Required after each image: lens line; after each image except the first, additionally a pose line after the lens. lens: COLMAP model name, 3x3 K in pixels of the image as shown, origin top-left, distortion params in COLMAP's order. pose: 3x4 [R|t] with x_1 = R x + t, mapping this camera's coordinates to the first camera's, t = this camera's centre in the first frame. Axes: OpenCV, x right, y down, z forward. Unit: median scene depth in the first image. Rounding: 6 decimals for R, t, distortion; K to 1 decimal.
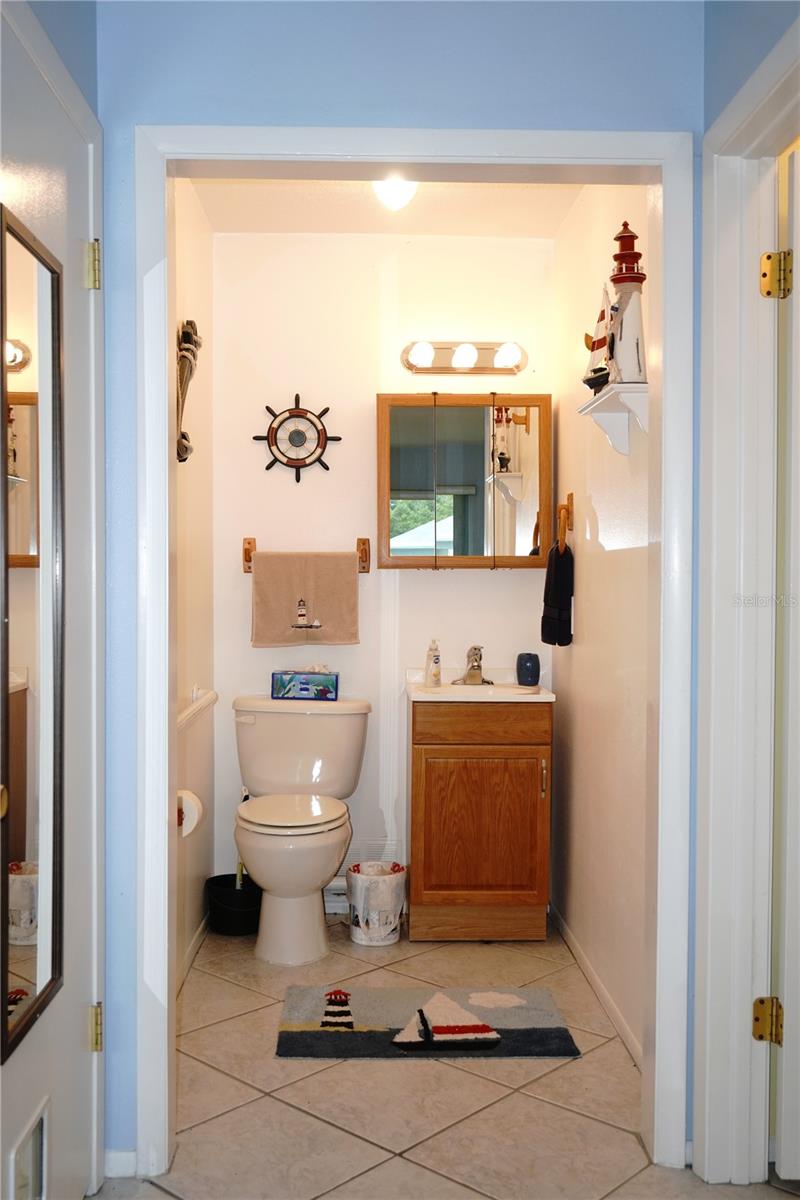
lens RADIAL K [[1080.1, 0, 404.1], [0, 1080.1, 601.7], [0, 0, 1]] dist [-0.003659, 0.015152]
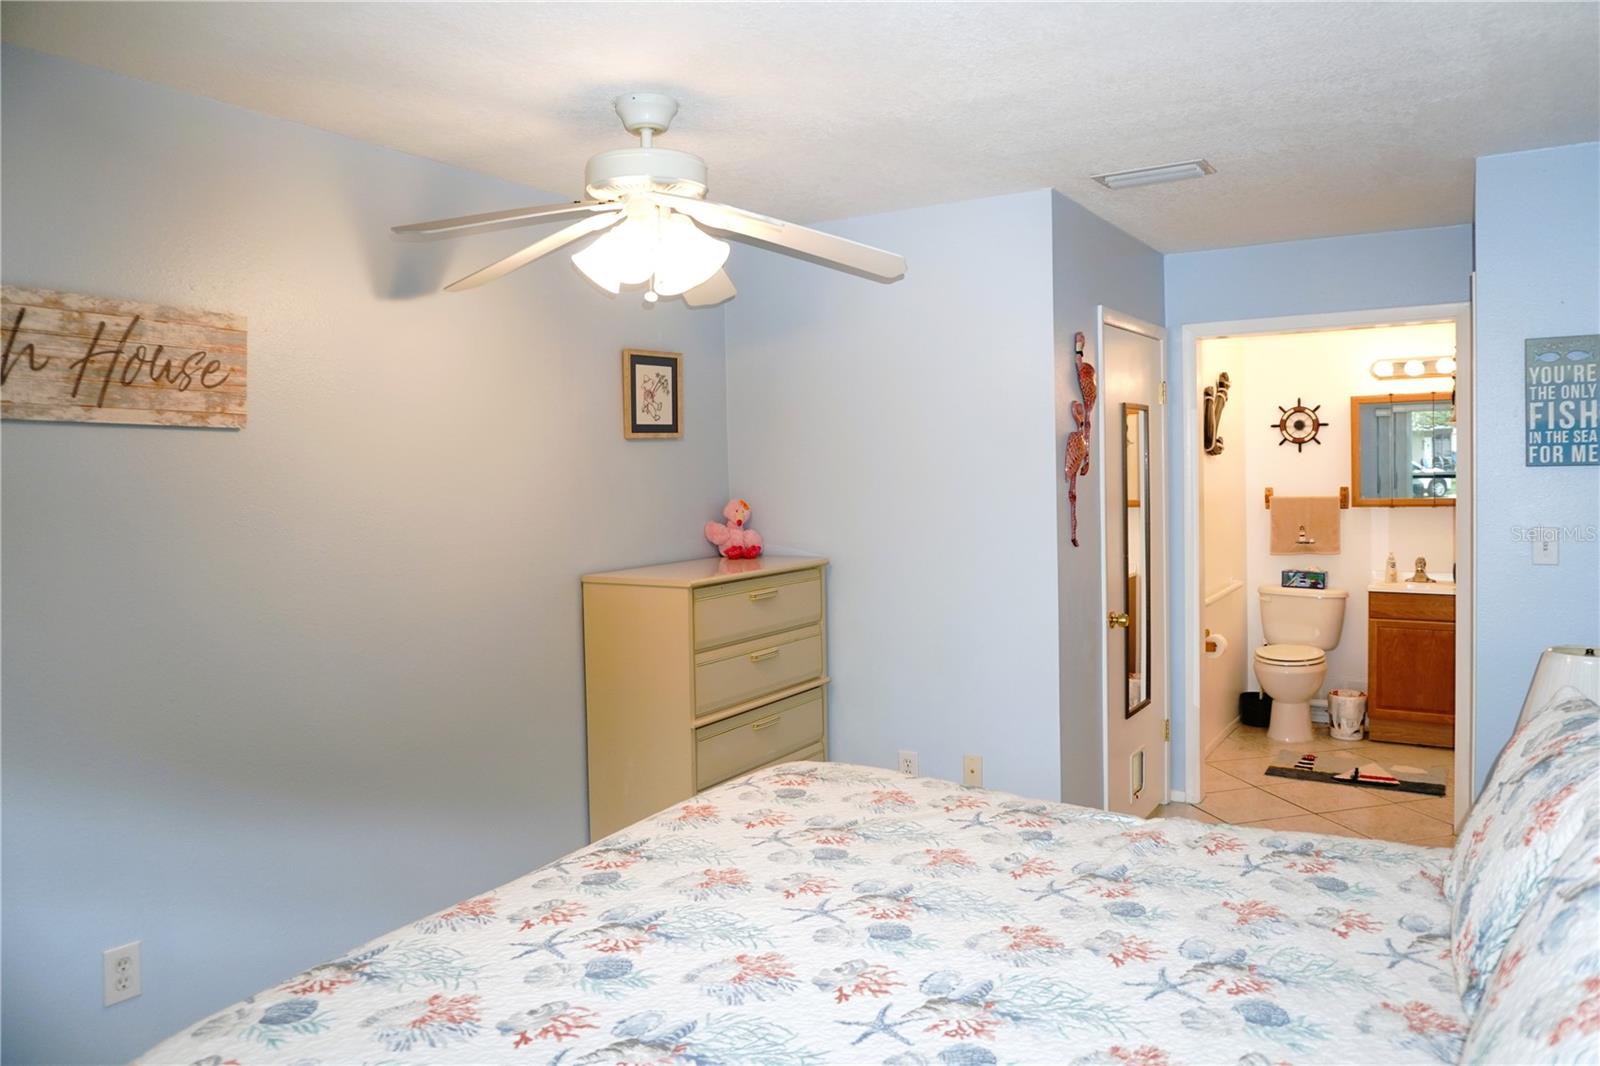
lens RADIAL K [[1071.6, 0, 804.7], [0, 1071.6, 535.7], [0, 0, 1]] dist [-0.056198, 0.029217]
pose [[0.804968, 0.010765, -0.593221, 0.248628], [0.018717, 0.998877, 0.043523, -0.070780], [0.593023, -0.046138, 0.803862, -0.719451]]
